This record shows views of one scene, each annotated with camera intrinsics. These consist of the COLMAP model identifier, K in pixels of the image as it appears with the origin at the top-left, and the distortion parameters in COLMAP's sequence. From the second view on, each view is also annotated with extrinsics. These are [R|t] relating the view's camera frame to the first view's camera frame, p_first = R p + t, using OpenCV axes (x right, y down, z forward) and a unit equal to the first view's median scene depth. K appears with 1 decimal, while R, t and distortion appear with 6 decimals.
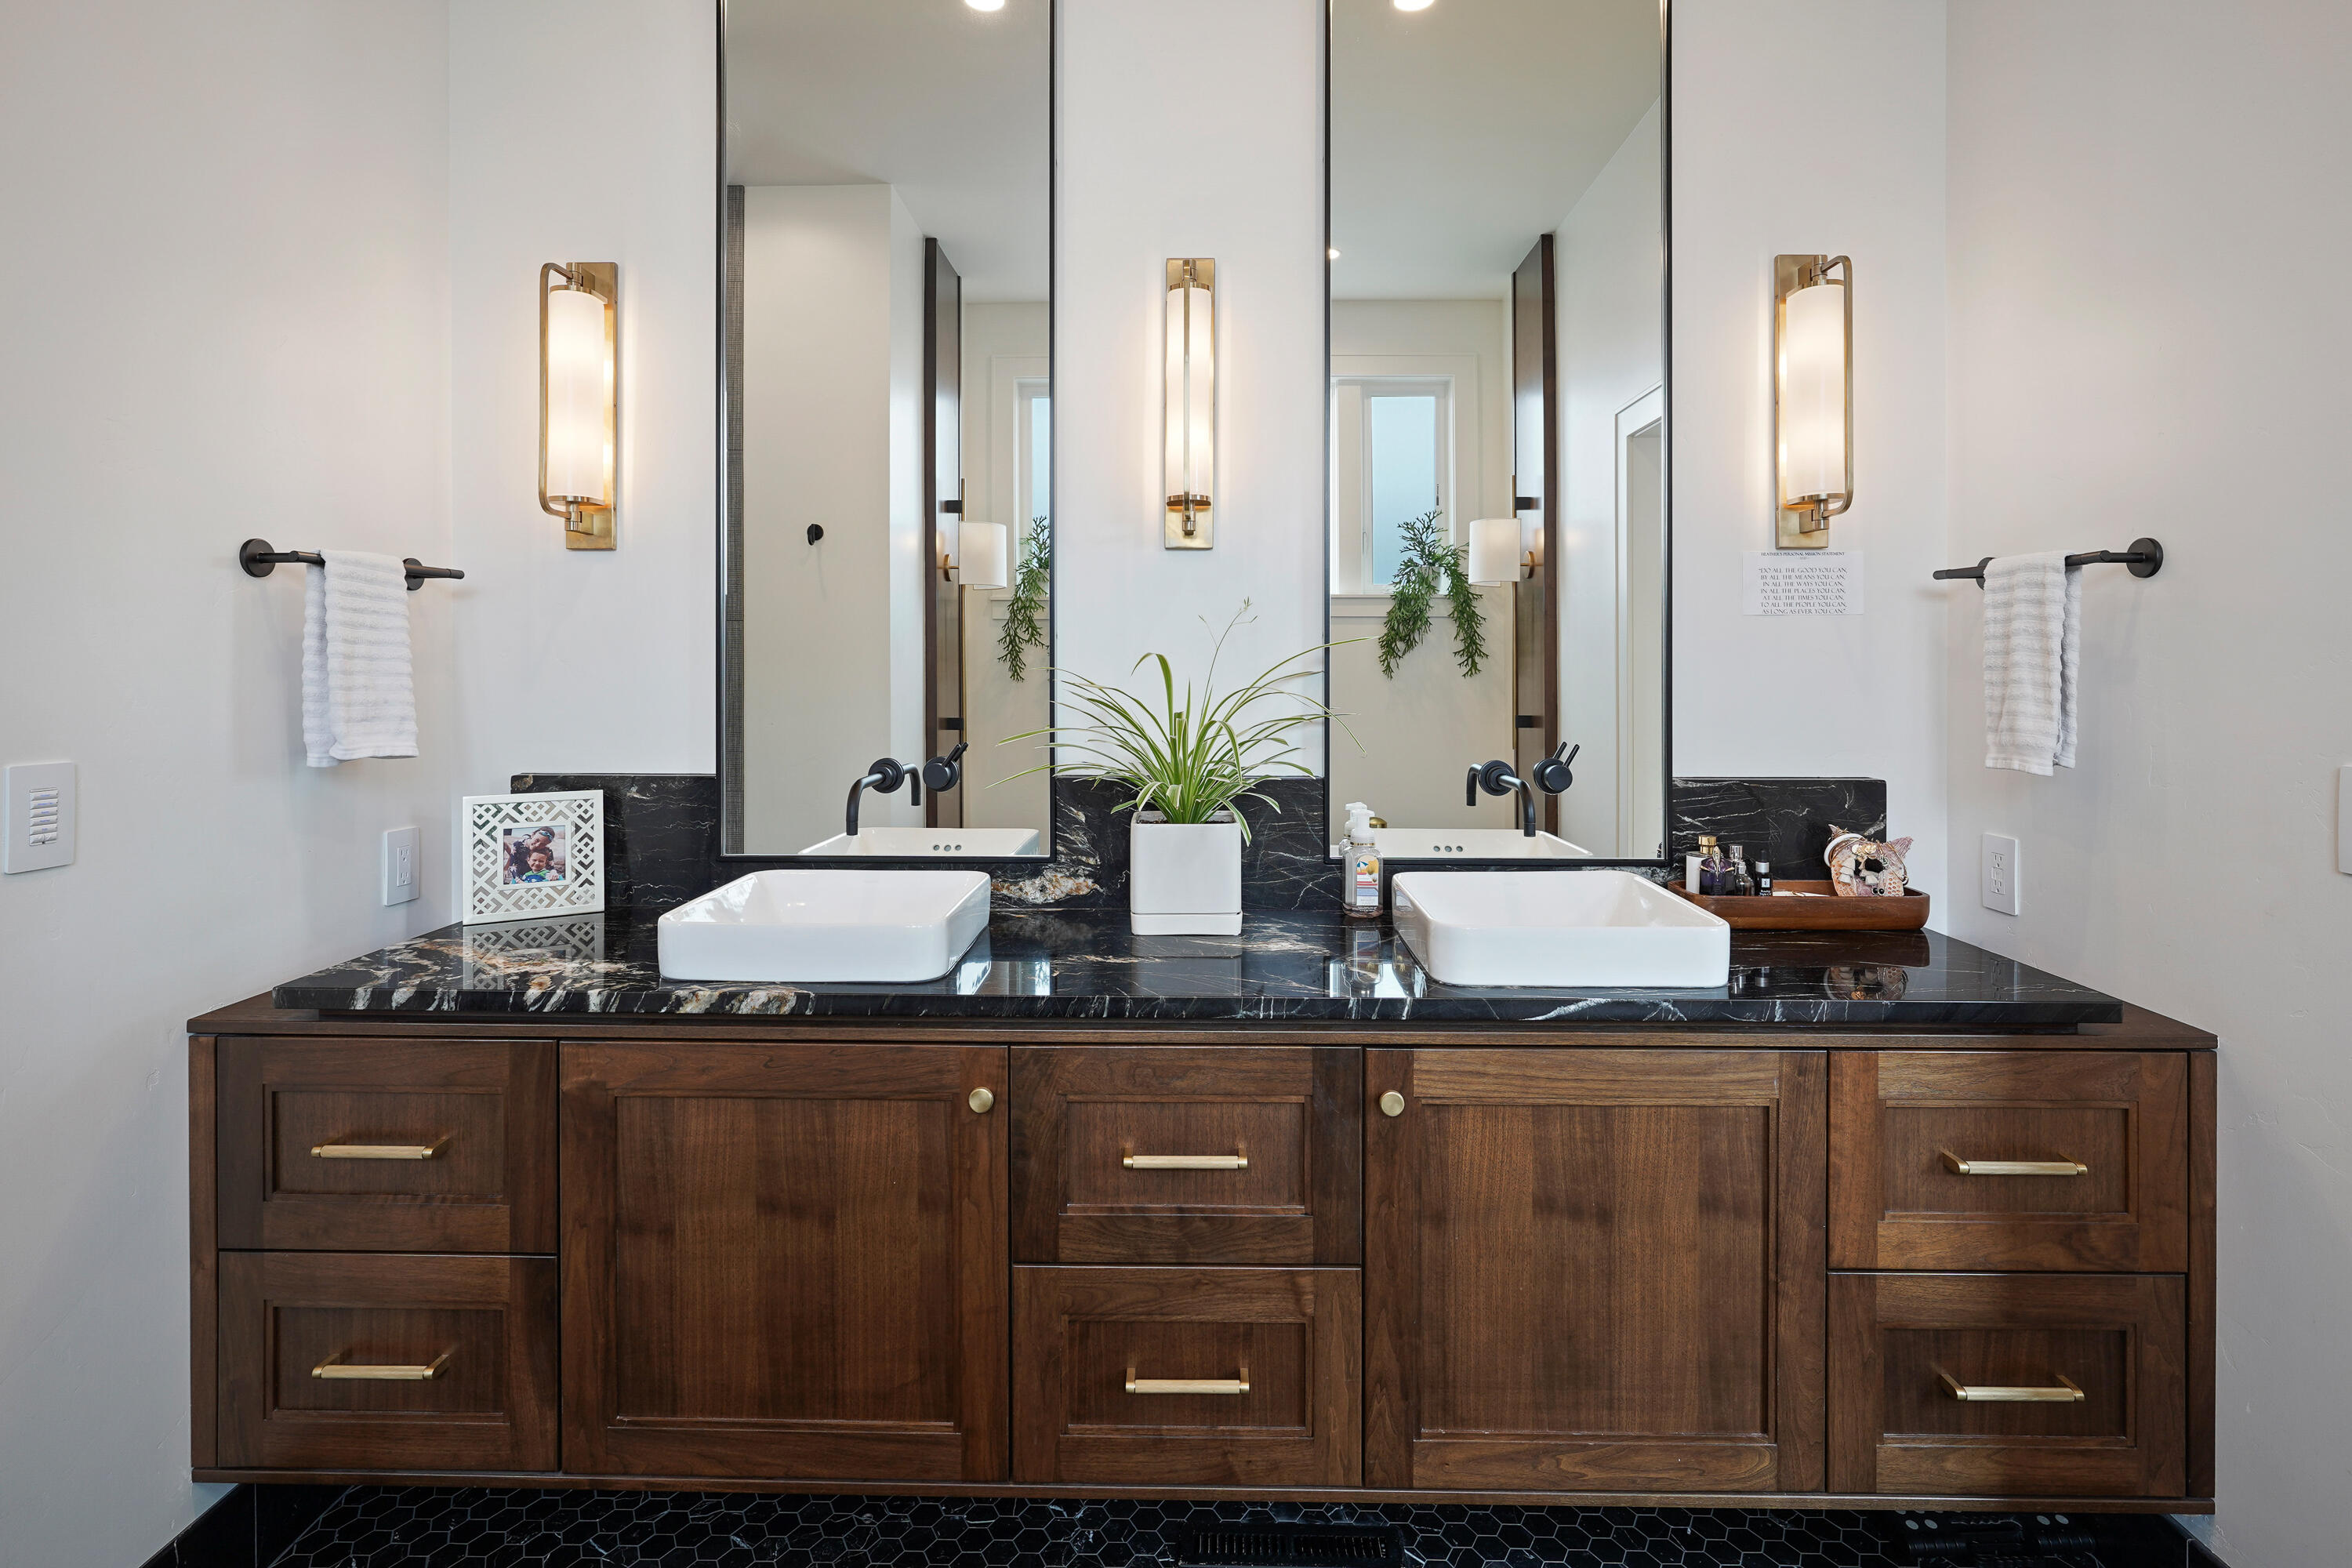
lens RADIAL K [[1175.9, 0, 1173.0], [0, 1175.9, 660.6], [0, 0, 1]] dist [-0.002450, 0.001245]
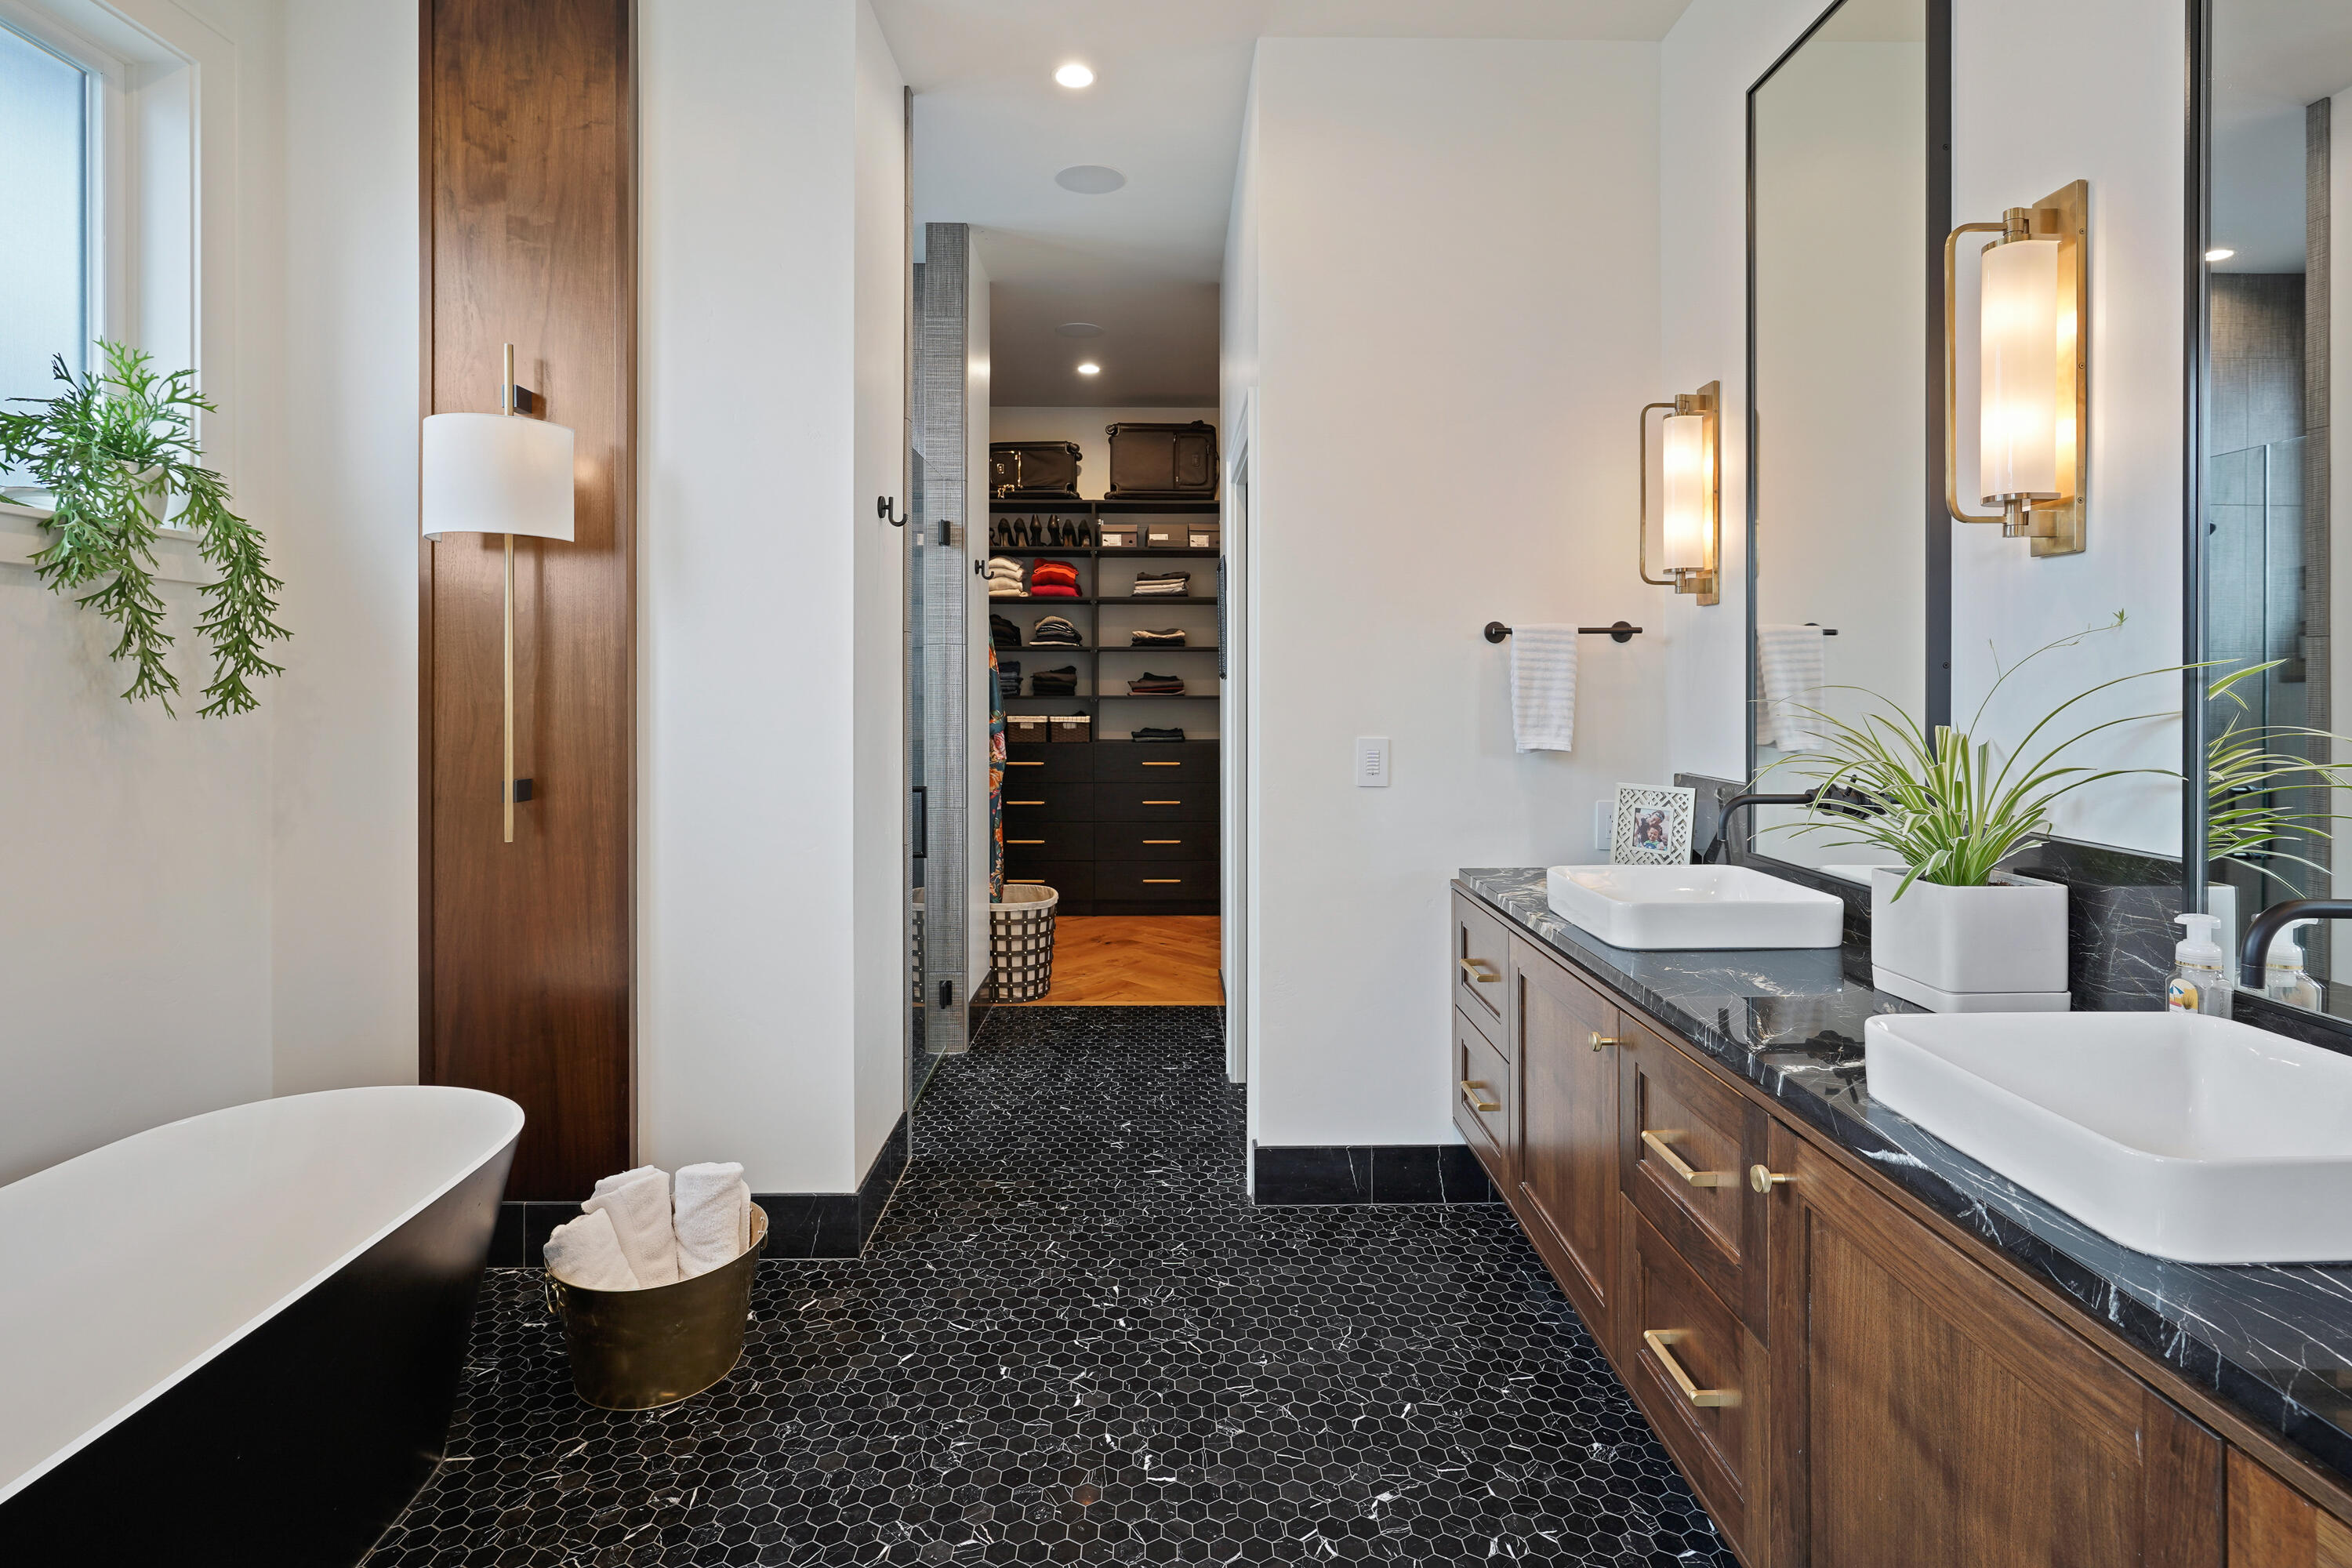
lens RADIAL K [[1175.9, 0, 1173.0], [0, 1175.9, 660.6], [0, 0, 1]] dist [-0.002450, 0.001245]
pose [[0.019841, -0.019597, -0.999611, 0.950186], [0.000553, 0.999808, -0.019590, -0.009545], [0.999803, -0.000164, 0.019848, 0.450010]]
